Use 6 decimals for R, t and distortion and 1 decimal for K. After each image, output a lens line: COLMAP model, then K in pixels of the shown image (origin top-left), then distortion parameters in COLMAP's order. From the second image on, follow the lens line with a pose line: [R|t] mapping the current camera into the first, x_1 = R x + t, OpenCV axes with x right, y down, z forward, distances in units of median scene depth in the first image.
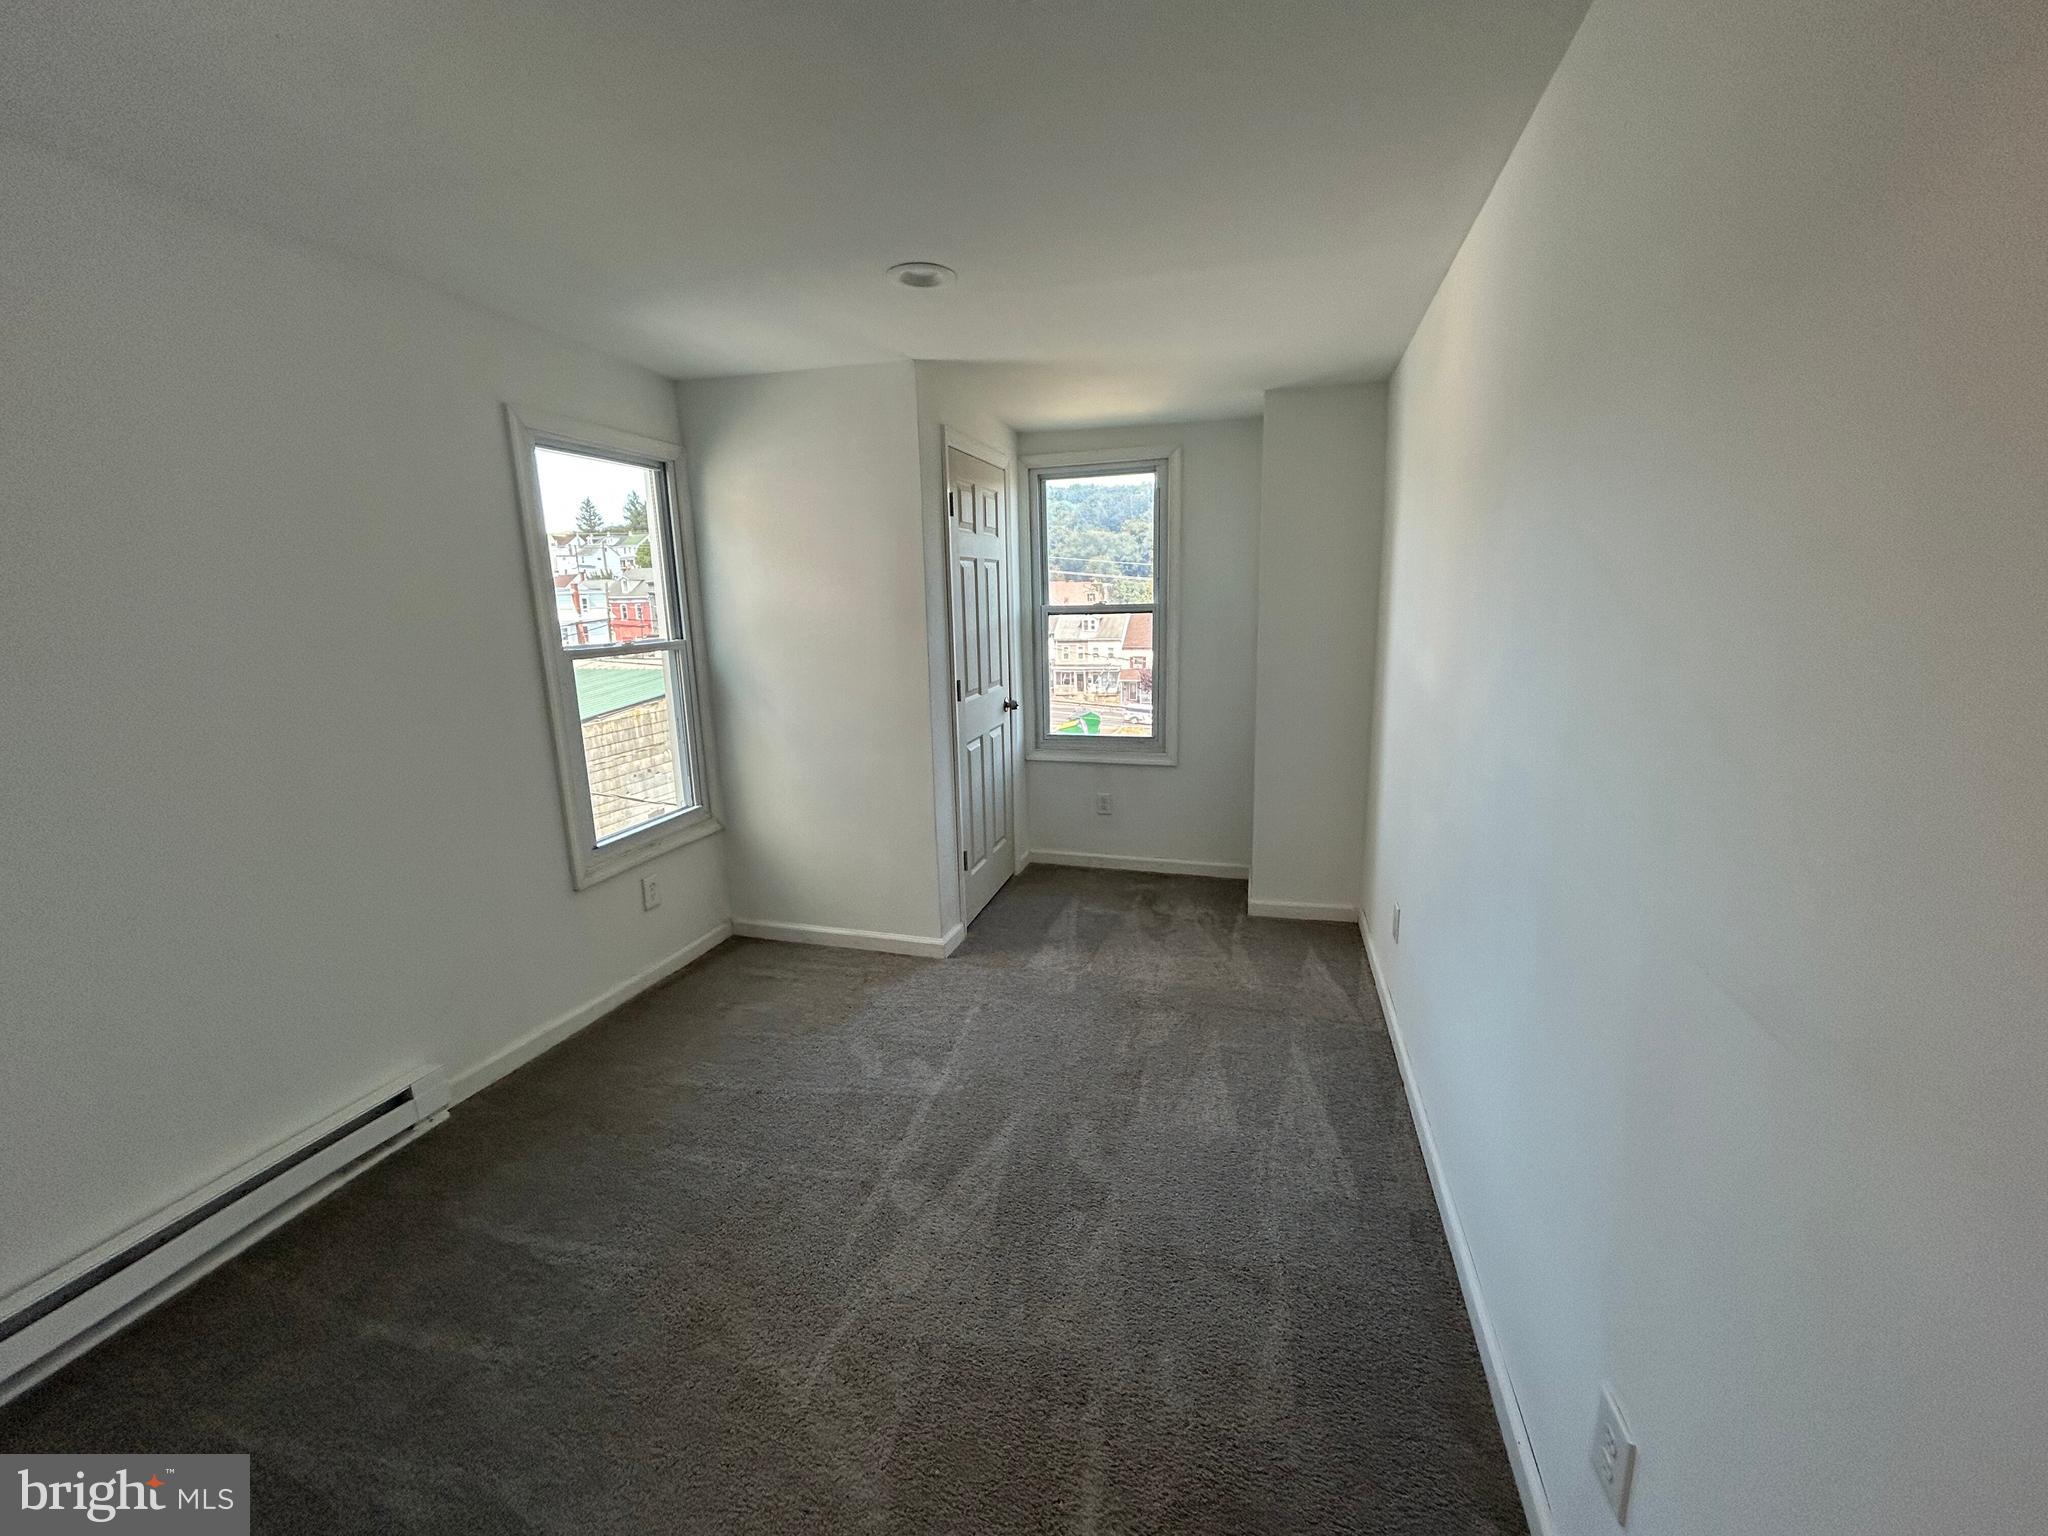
lens RADIAL K [[824.7, 0, 1024.1], [0, 824.7, 769.2], [0, 0, 1]] dist [0.000350, 0.000193]
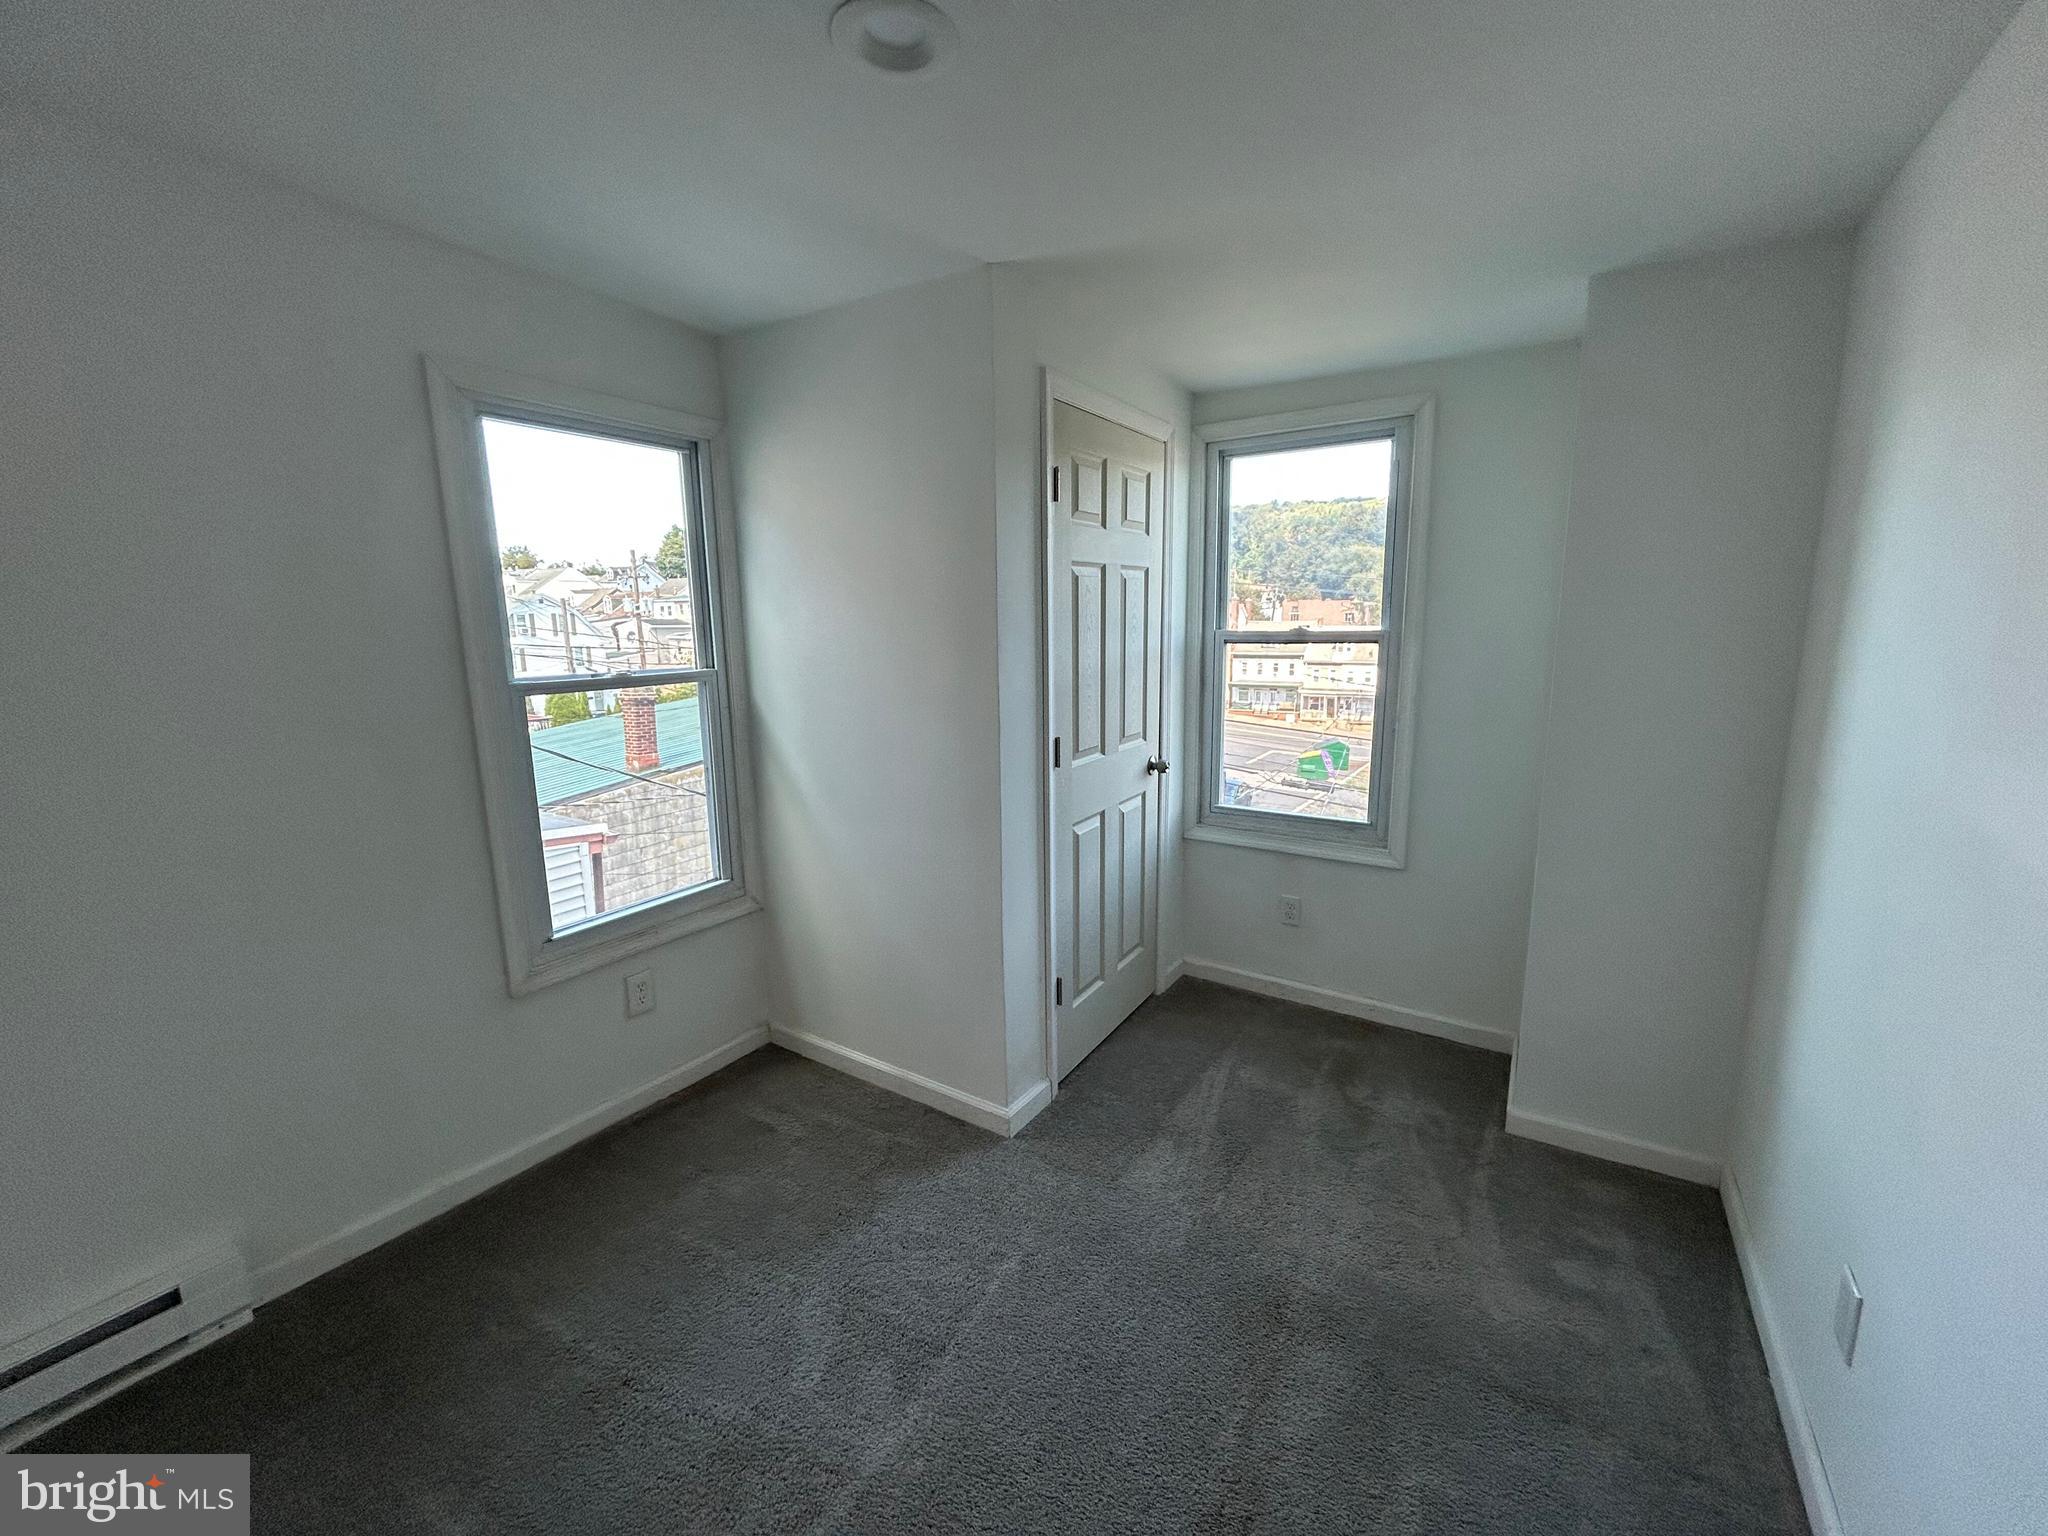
lens RADIAL K [[824.7, 0, 1027.0], [0, 824.7, 766.1], [0, 0, 1]] dist [0.000350, 0.000193]
pose [[0.957973, 0.061455, -0.280198, 0.090405], [-0.068228, 0.997565, -0.014471, -0.070591], [0.278626, 0.032980, 0.959833, 0.320554]]
